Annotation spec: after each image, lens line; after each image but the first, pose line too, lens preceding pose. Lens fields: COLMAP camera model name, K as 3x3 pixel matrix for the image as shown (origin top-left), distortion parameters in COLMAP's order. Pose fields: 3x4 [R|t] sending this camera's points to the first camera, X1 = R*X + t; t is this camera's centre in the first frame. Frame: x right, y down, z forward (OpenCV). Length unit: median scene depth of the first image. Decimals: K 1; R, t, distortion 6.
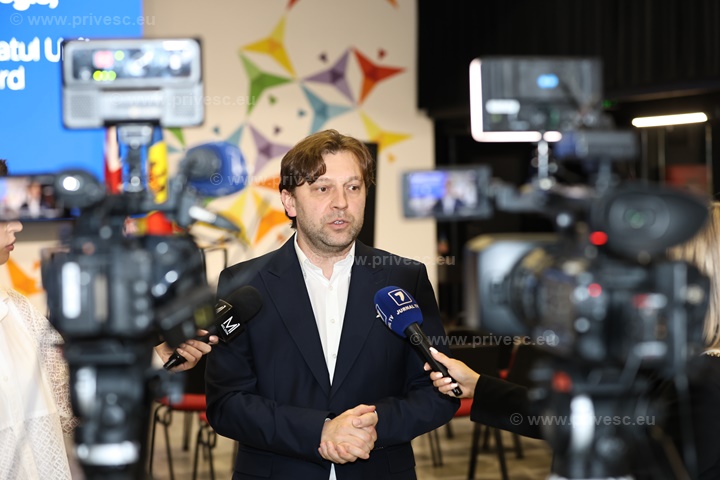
lens RADIAL K [[1559.3, 0, 360.0], [0, 1559.3, 240.0], [0, 0, 1]] dist [-0.028313, 0.249753]
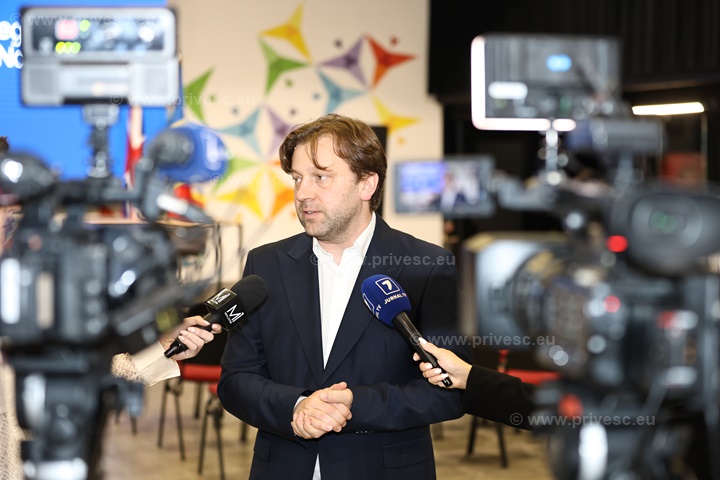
lens RADIAL K [[1451.6, 0, 360.0], [0, 1451.6, 240.0], [0, 0, 1]] dist [-0.003168, -0.002898]
pose [[0.999771, 0.019769, -0.008241, 0.014708], [-0.019629, 0.999667, 0.016736, -0.012033], [0.008569, -0.016571, 0.999826, 0.165244]]
